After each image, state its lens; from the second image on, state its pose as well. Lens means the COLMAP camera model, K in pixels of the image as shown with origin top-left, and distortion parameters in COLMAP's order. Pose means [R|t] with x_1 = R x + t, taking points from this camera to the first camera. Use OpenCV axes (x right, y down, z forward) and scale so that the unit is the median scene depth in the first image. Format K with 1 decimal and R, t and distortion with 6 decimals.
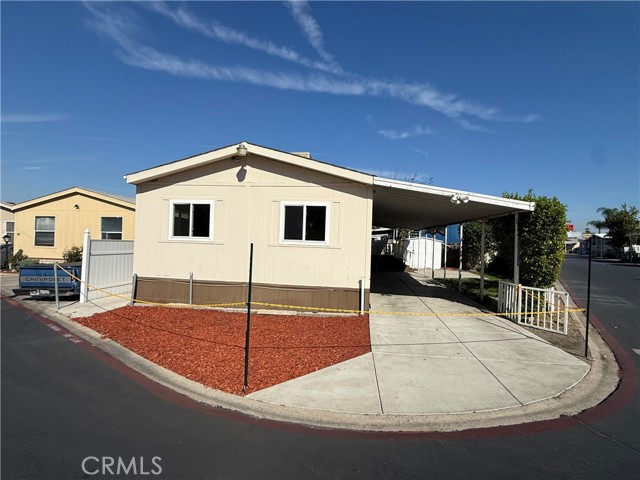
lens RADIAL K [[294.1, 0, 322.1], [0, 294.1, 236.7], [0, 0, 1]] dist [-0.000295, -0.000258]
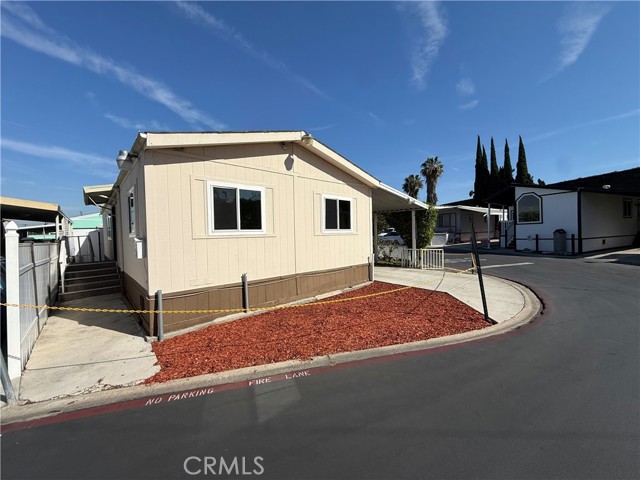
lens RADIAL K [[253.4, 0, 321.2], [0, 253.4, 238.9], [0, 0, 1]] dist [-0.000460, -0.000126]
pose [[0.645177, -0.061808, 0.761529, -0.896616], [0.033778, 0.998055, 0.052388, -0.004886], [-0.763286, -0.008077, 0.646010, 0.404491]]
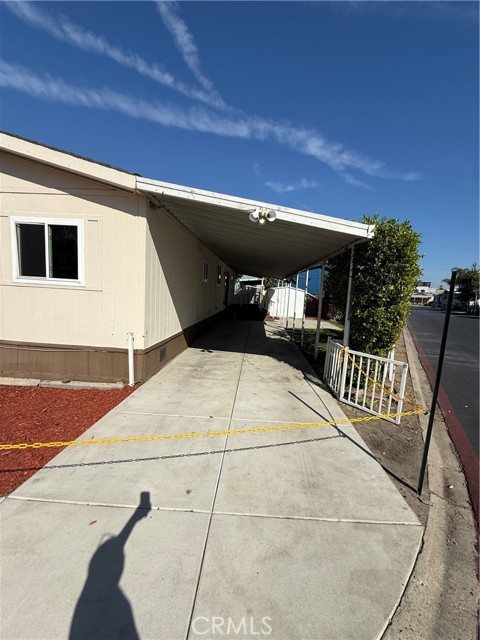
lens RADIAL K [[264.8, 0, 240.0], [0, 264.8, 320.0], [0, 0, 1]] dist [0.001863, -0.000032]
pose [[0.997225, 0.014942, 0.072931, 0.338197], [-0.024219, 0.991474, 0.128038, 0.020313], [-0.070396, -0.129449, 0.989084, 0.364018]]
